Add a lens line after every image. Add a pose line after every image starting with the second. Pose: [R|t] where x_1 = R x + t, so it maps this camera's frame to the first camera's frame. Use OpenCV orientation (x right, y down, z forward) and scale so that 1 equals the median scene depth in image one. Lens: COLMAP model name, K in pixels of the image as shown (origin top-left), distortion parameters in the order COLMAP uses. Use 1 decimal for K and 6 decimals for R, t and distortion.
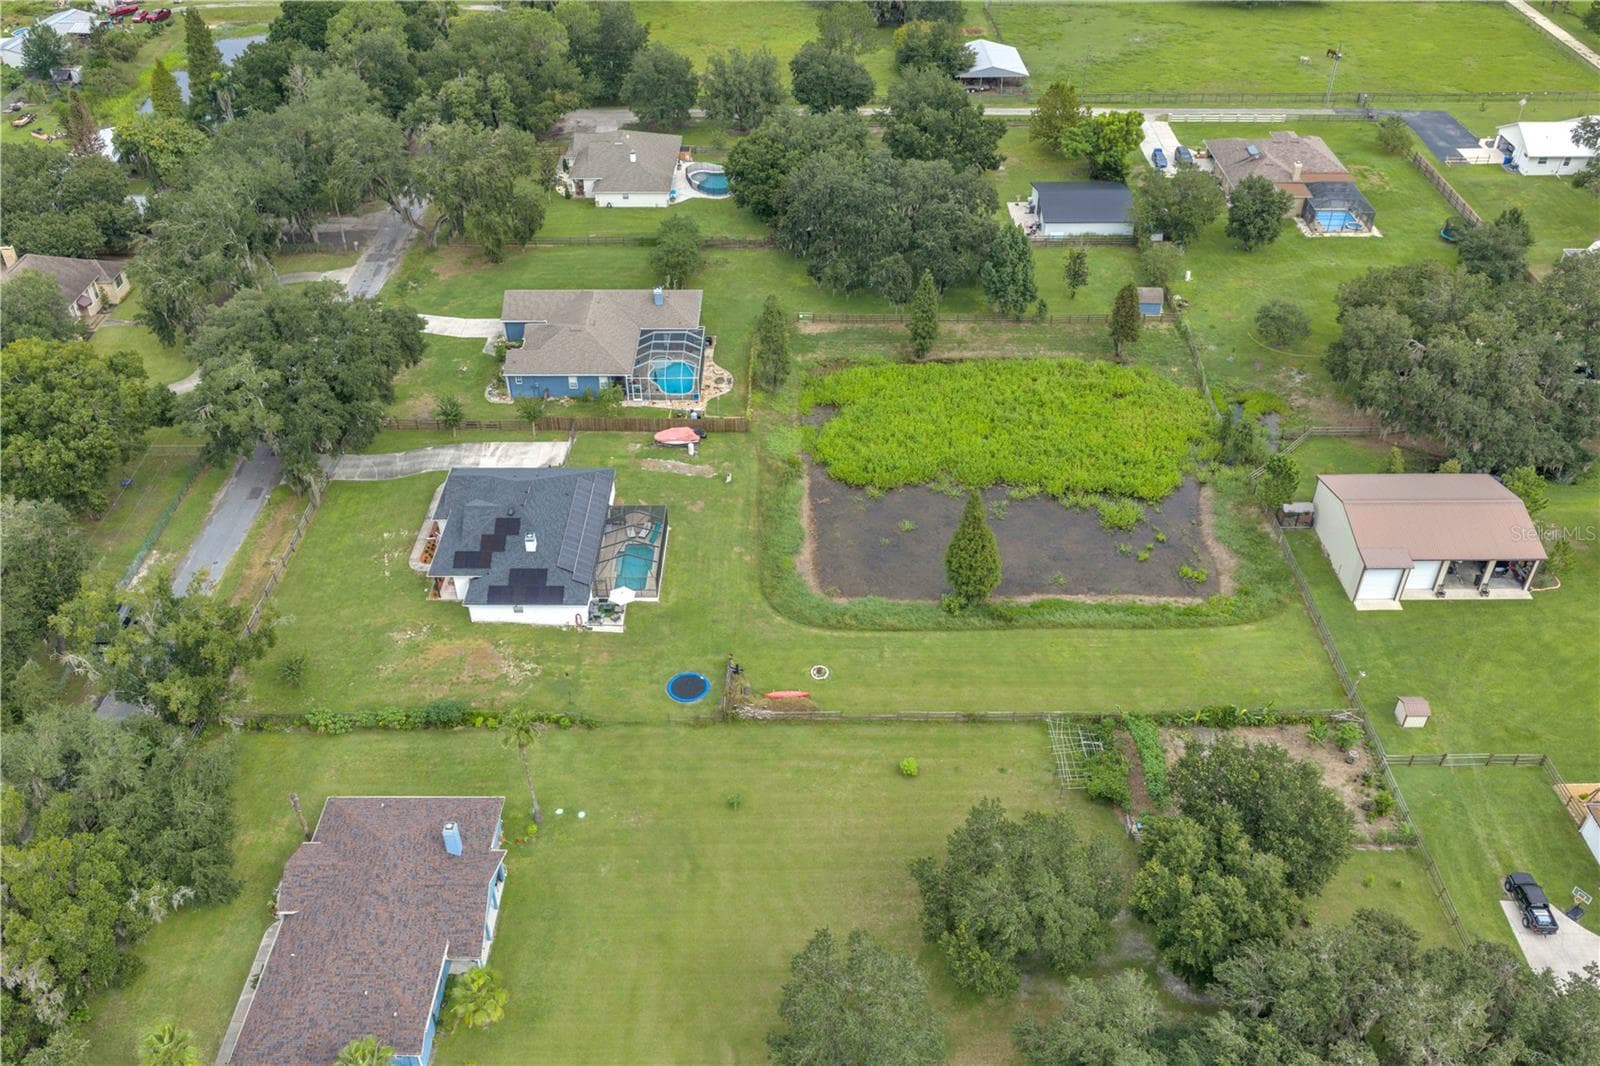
lens RADIAL K [[1323.2, 0, 800.0], [0, 1323.2, 533.0], [0, 0, 1]] dist [-0.000554, -0.000353]
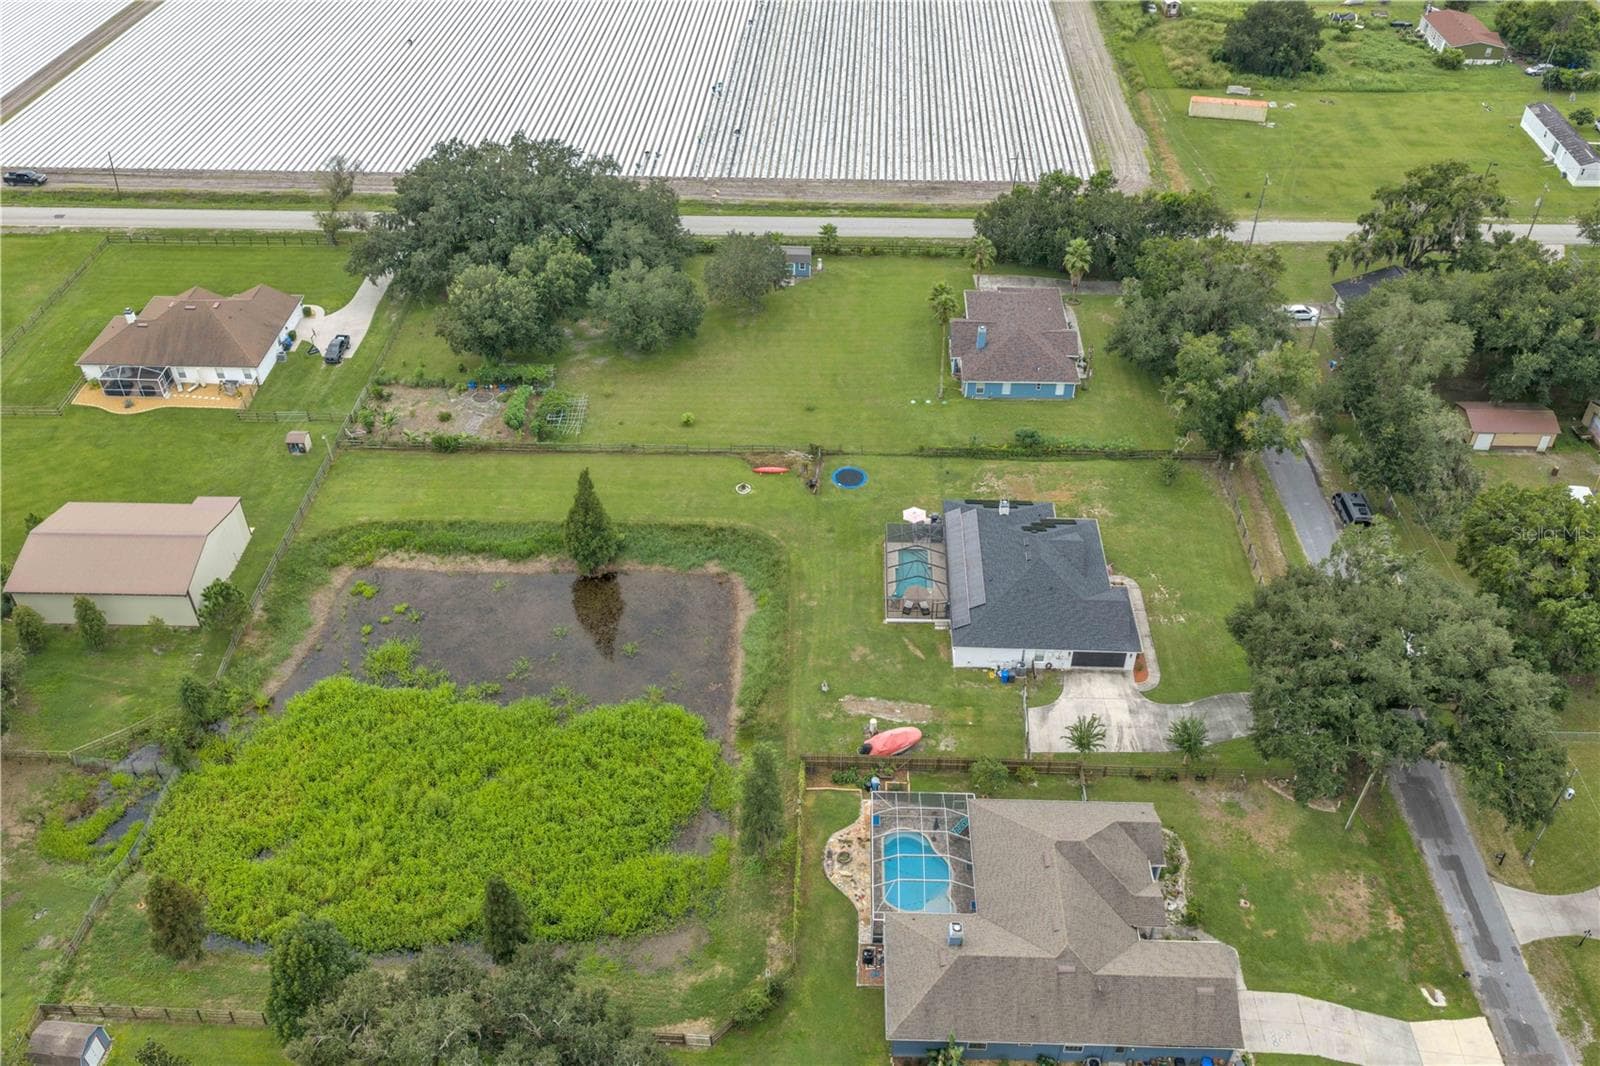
lens RADIAL K [[1323.2, 0, 800.0], [0, 1323.2, 533.0], [0, 0, 1]] dist [-0.000554, -0.000353]
pose [[-0.999515, -0.015788, 0.026844, -0.063760], [0.022733, 0.219243, 0.975405, -0.959516], [-0.021285, 0.975542, -0.218778, 1.168360]]
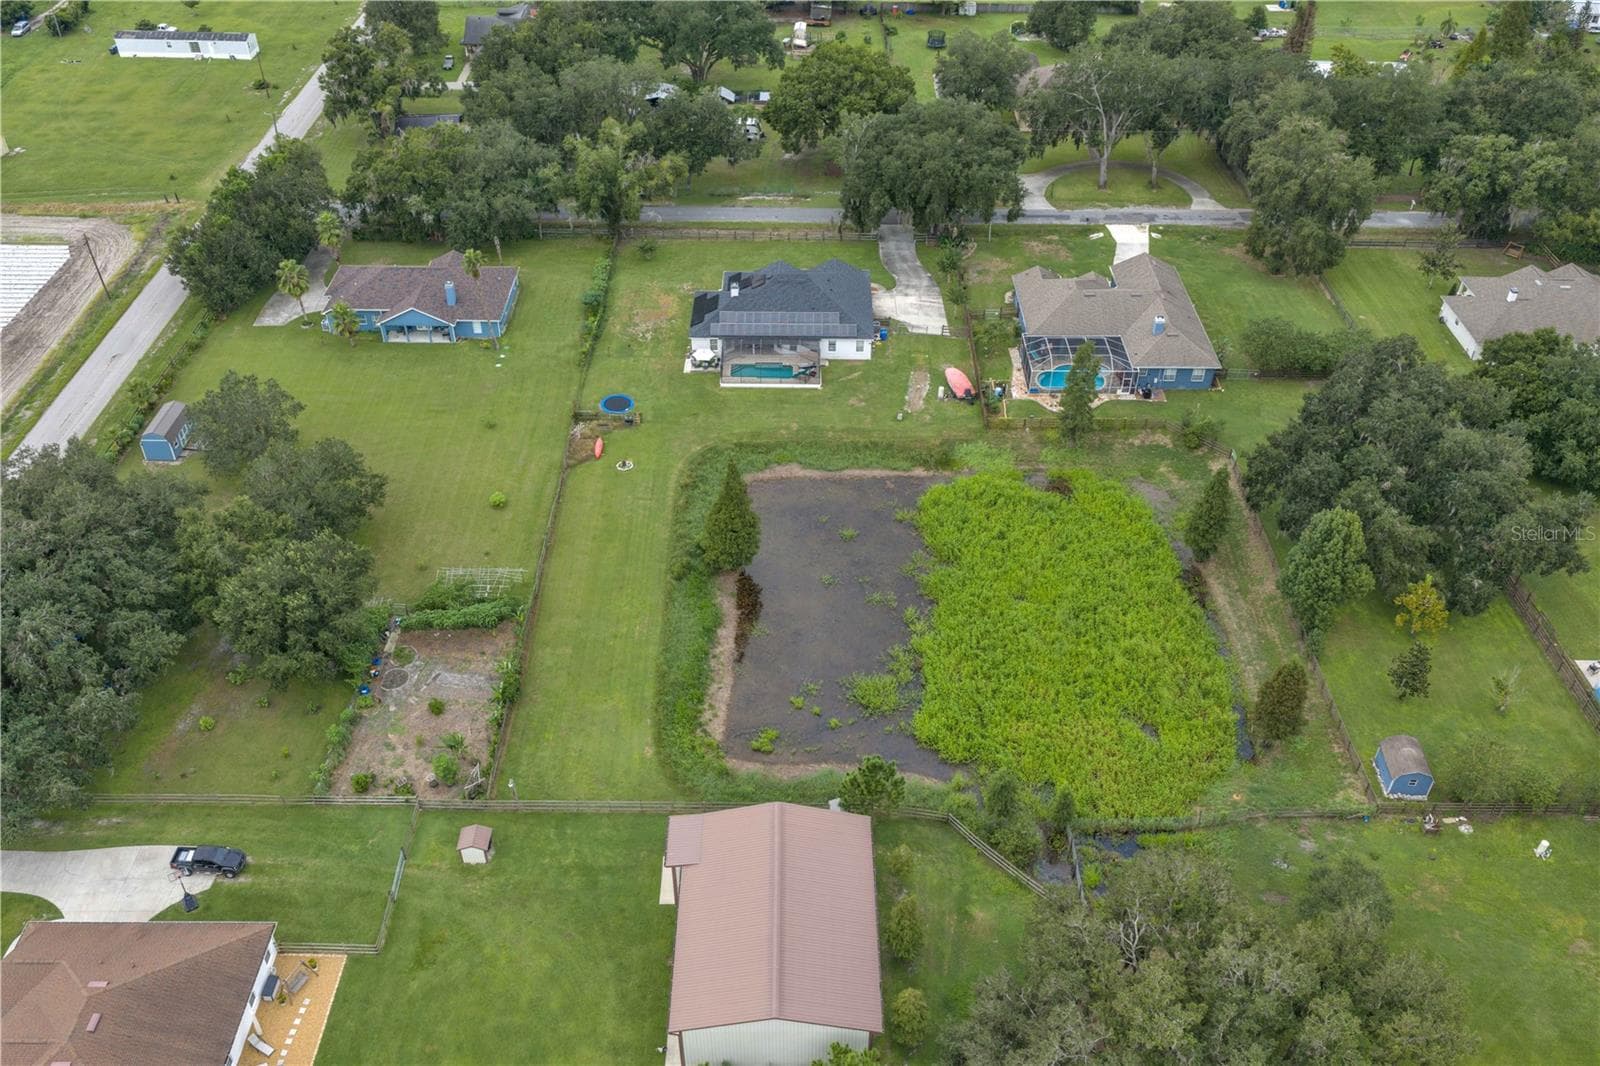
lens RADIAL K [[1323.2, 0, 800.0], [0, 1323.2, 533.0], [0, 0, 1]] dist [-0.000554, -0.000353]
pose [[0.000112, 0.627925, -0.778274, 0.872638], [-0.619277, 0.611123, 0.492976, -0.482221], [0.785173, 0.481912, 0.388928, 0.619402]]
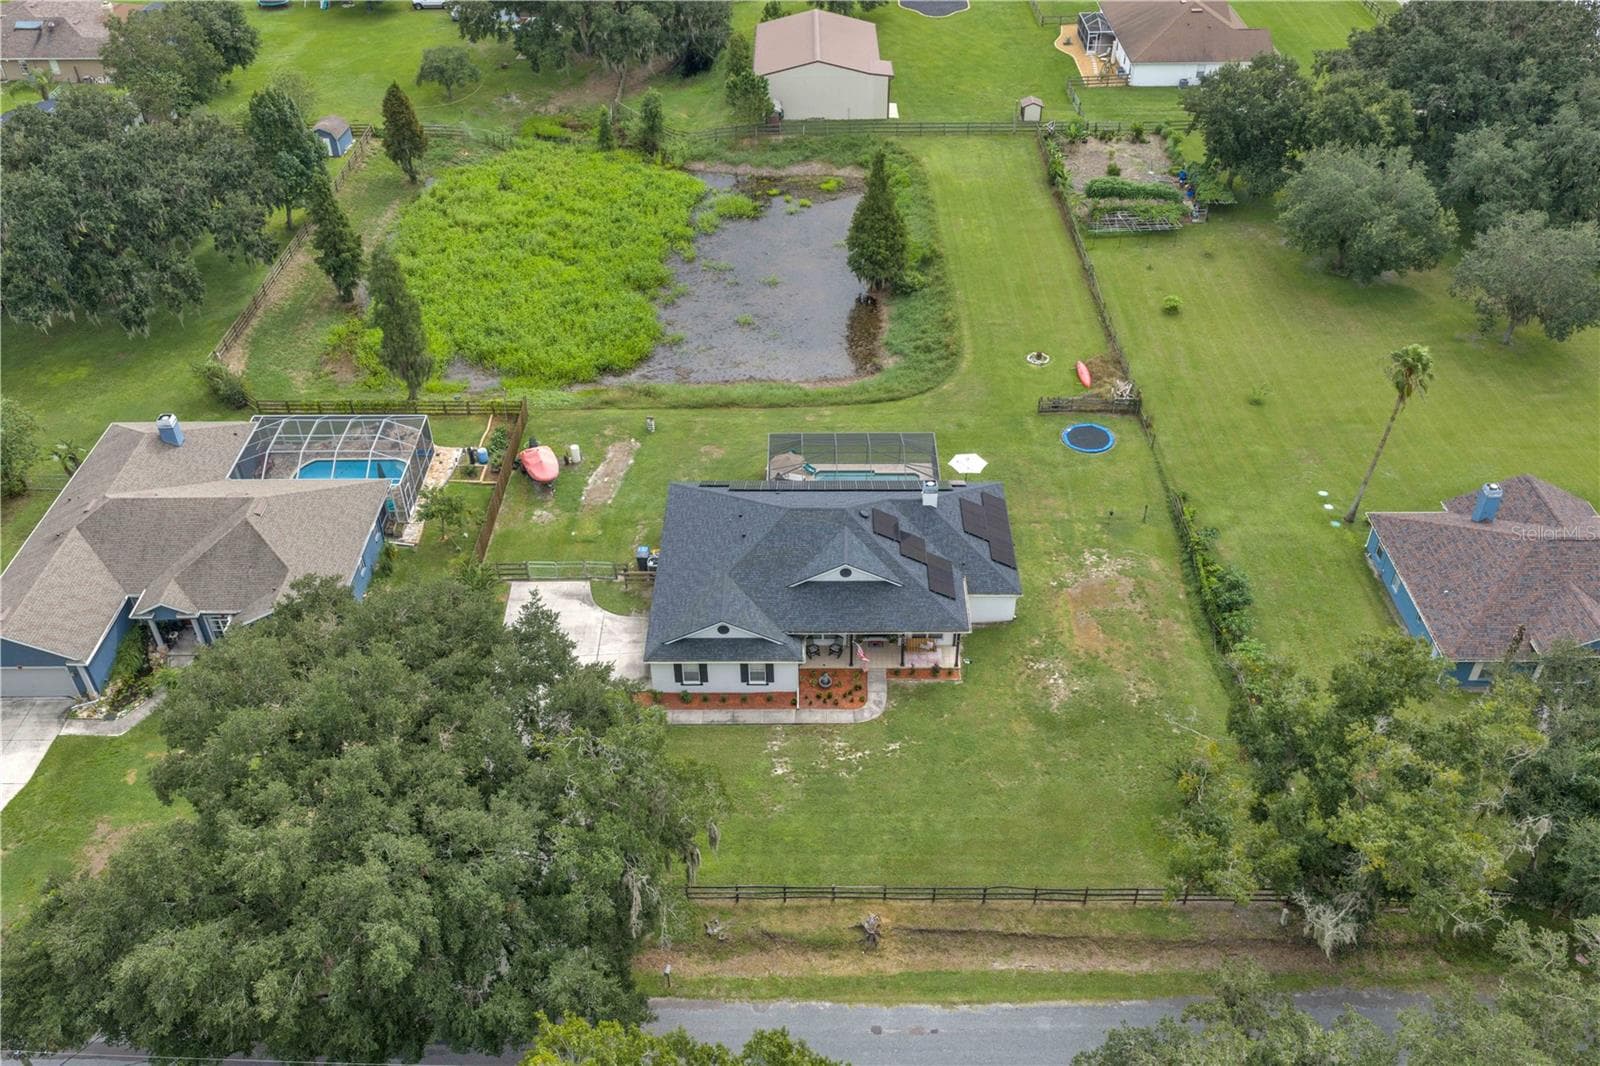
lens RADIAL K [[1323.2, 0, 800.0], [0, 1323.2, 533.0], [0, 0, 1]] dist [-0.000554, -0.000353]
pose [[0.004674, -0.620636, 0.784085, -0.674006], [0.614959, 0.620084, 0.487157, -0.313699], [-0.788546, 0.479902, 0.384564, 0.753733]]
